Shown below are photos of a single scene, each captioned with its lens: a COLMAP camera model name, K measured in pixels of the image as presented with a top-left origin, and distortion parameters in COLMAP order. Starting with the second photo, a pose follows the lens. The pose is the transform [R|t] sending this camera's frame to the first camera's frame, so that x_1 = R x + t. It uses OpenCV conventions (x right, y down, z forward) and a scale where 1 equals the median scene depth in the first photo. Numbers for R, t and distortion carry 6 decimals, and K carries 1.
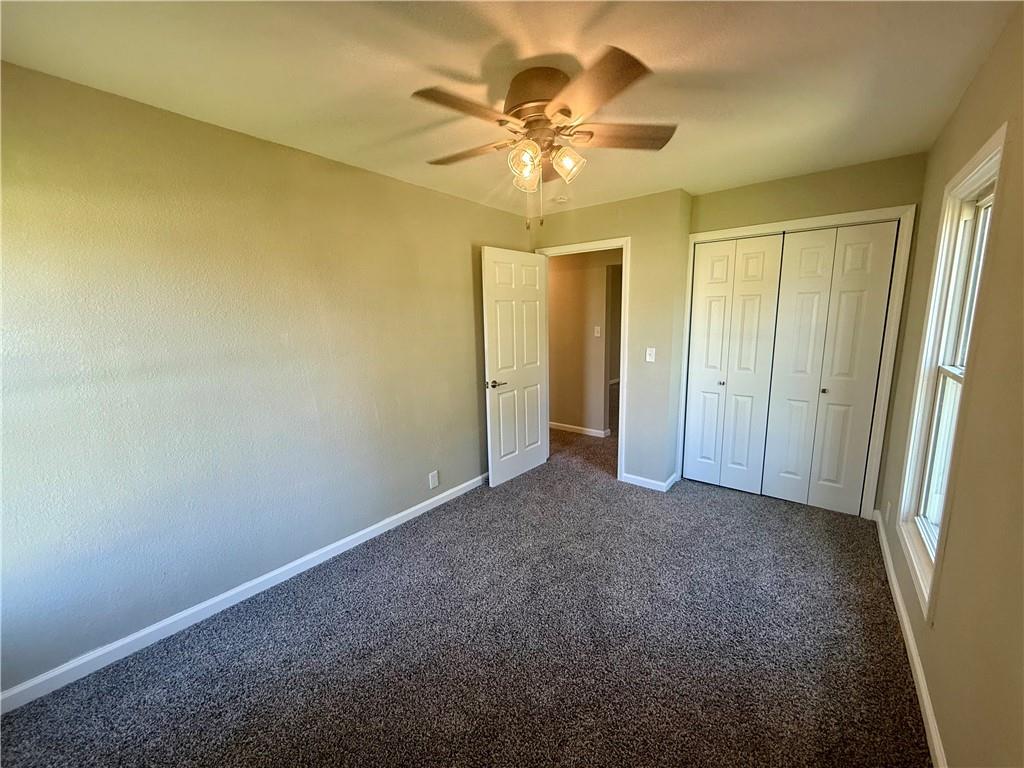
lens RADIAL K [[408.4, 0, 510.6], [0, 408.4, 384.0], [0, 0, 1]] dist [-0.001121, -0.000478]
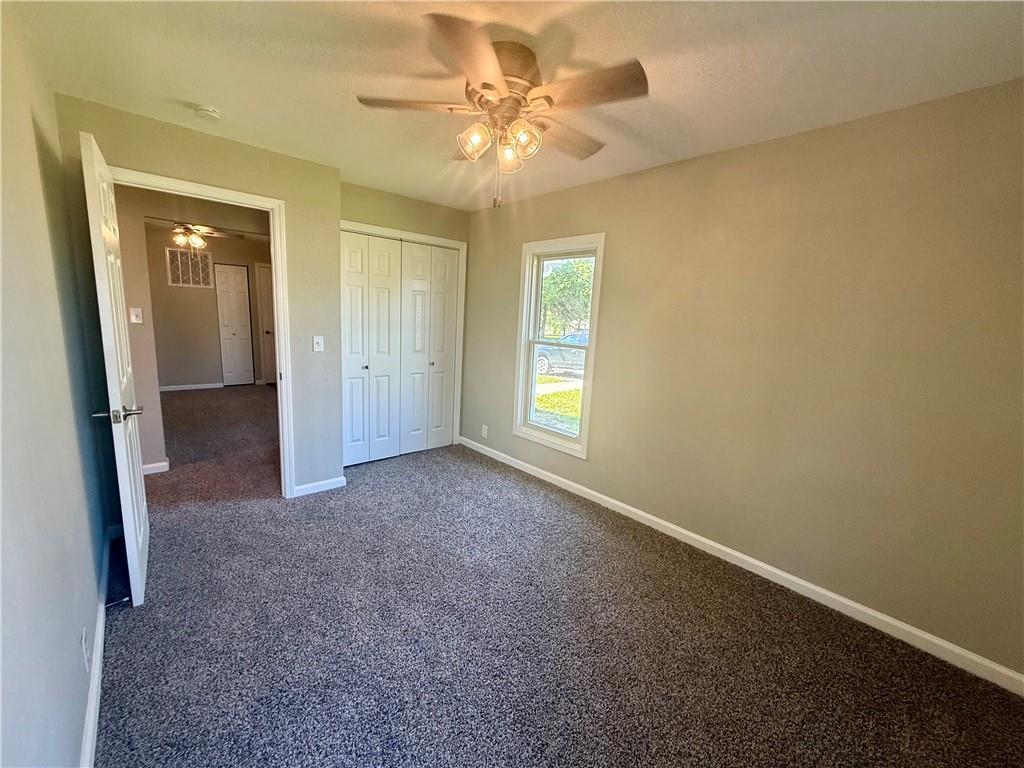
lens RADIAL K [[408.4, 0, 510.6], [0, 408.4, 384.0], [0, 0, 1]] dist [-0.001121, -0.000478]
pose [[0.169822, -0.138645, 0.975673, -0.493617], [0.110349, 0.986503, 0.120977, -0.048273], [-0.979277, 0.087120, 0.182829, 0.445438]]
